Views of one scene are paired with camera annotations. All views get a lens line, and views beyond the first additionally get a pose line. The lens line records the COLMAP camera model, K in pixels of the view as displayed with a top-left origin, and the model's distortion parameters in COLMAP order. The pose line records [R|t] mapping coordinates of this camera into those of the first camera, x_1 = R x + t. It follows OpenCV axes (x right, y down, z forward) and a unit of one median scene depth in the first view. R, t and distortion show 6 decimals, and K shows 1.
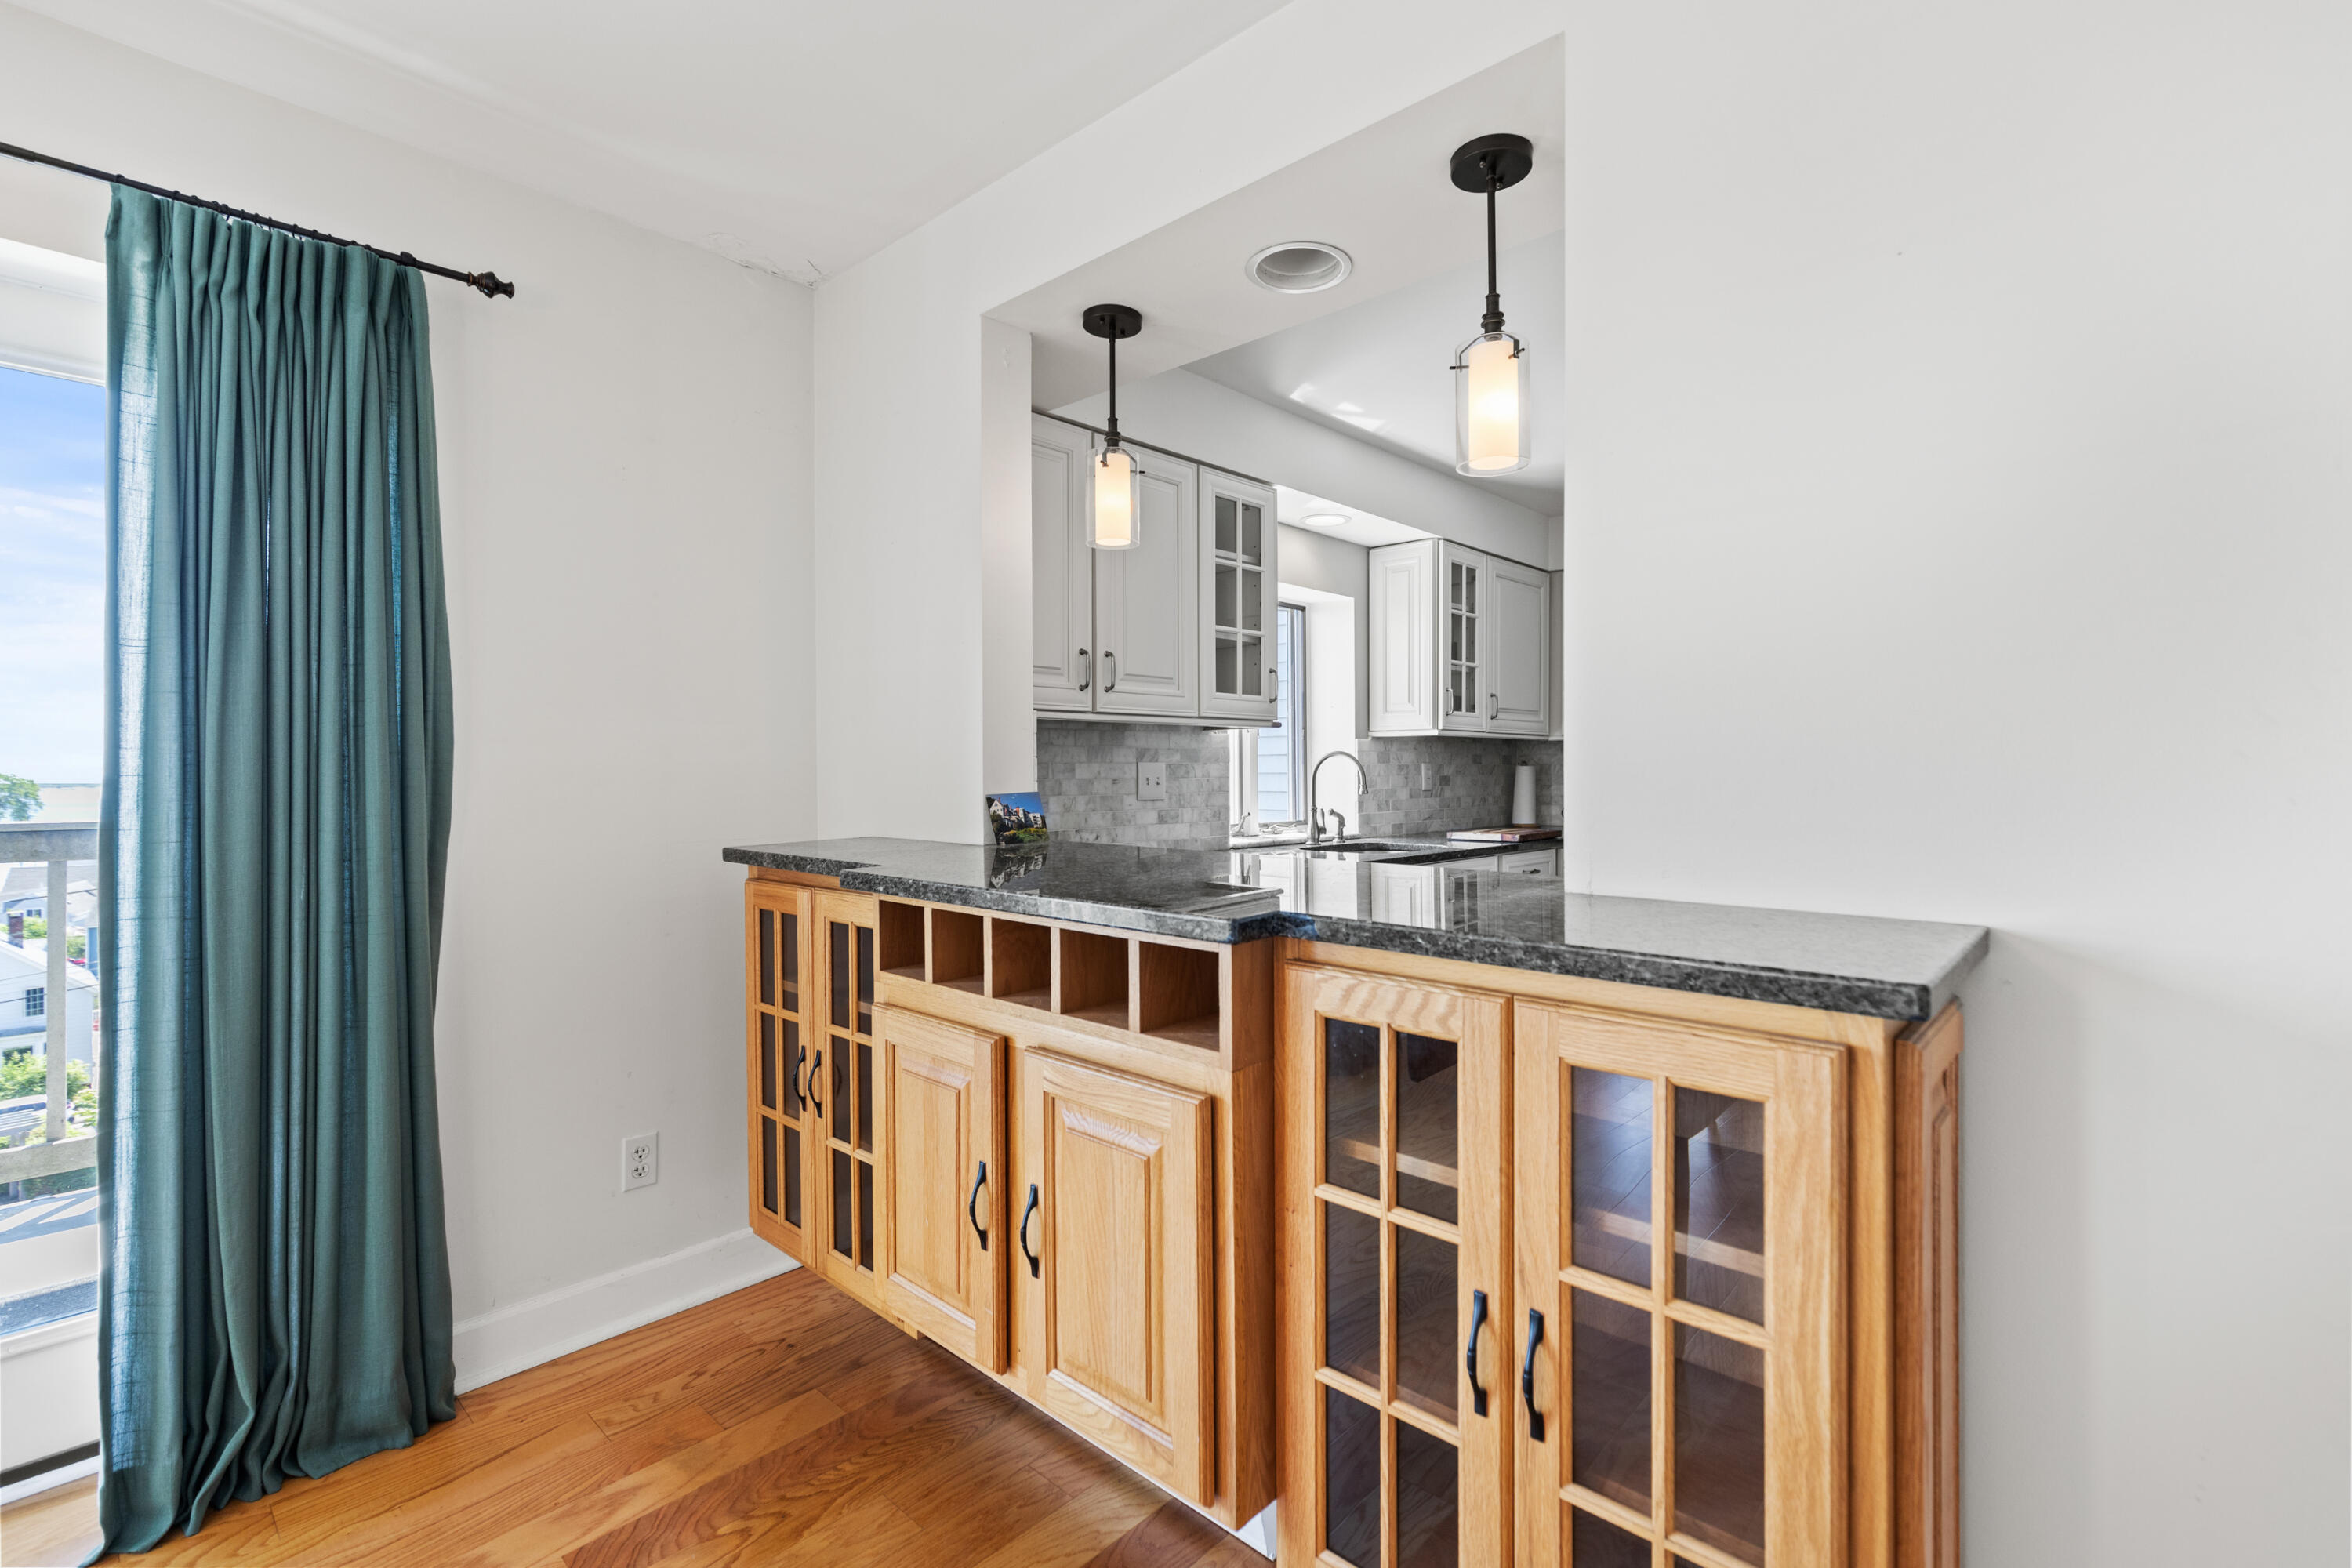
lens RADIAL K [[1064.6, 0, 1179.3], [0, 1064.6, 776.4], [0, 0, 1]] dist [0.011515, -0.002630]
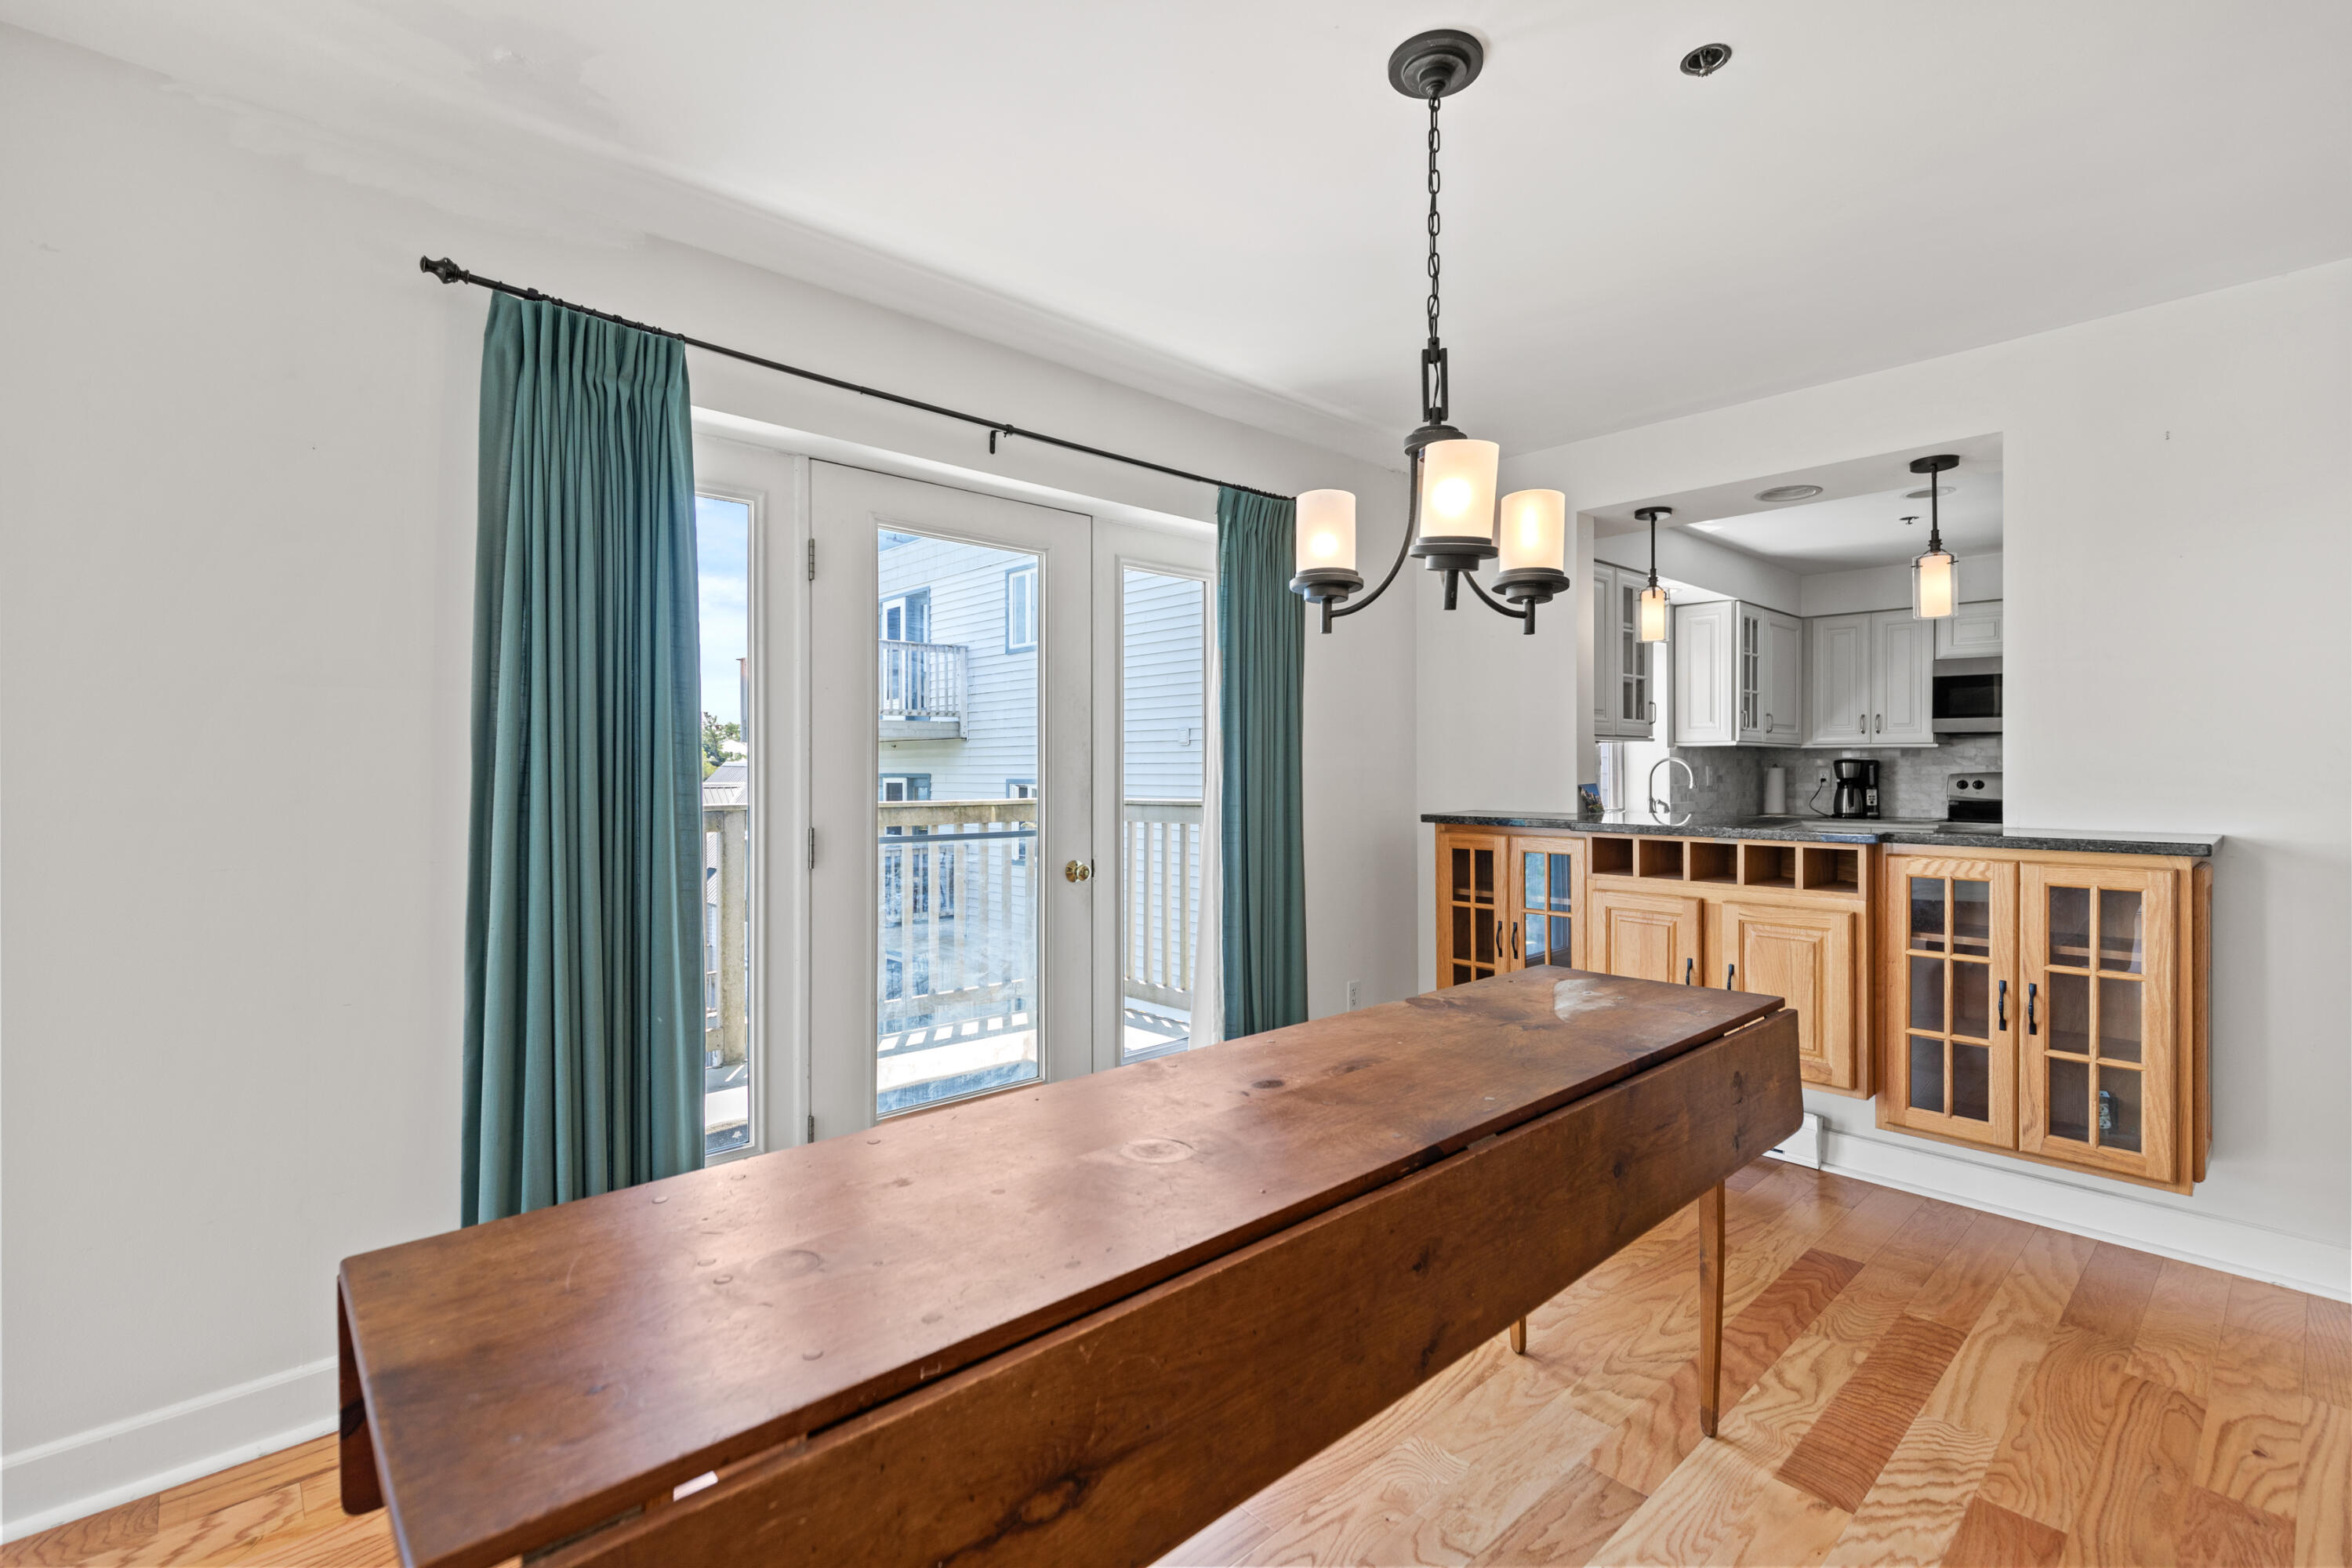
lens RADIAL K [[1064.6, 0, 1171.5], [0, 1064.6, 772.5], [0, 0, 1]] dist [0.011515, -0.002630]
pose [[0.996553, 0.000485, -0.082954, -1.159090], [-0.000878, 0.999989, -0.004700, 0.009426], [0.082951, 0.004756, 0.996542, -1.326148]]
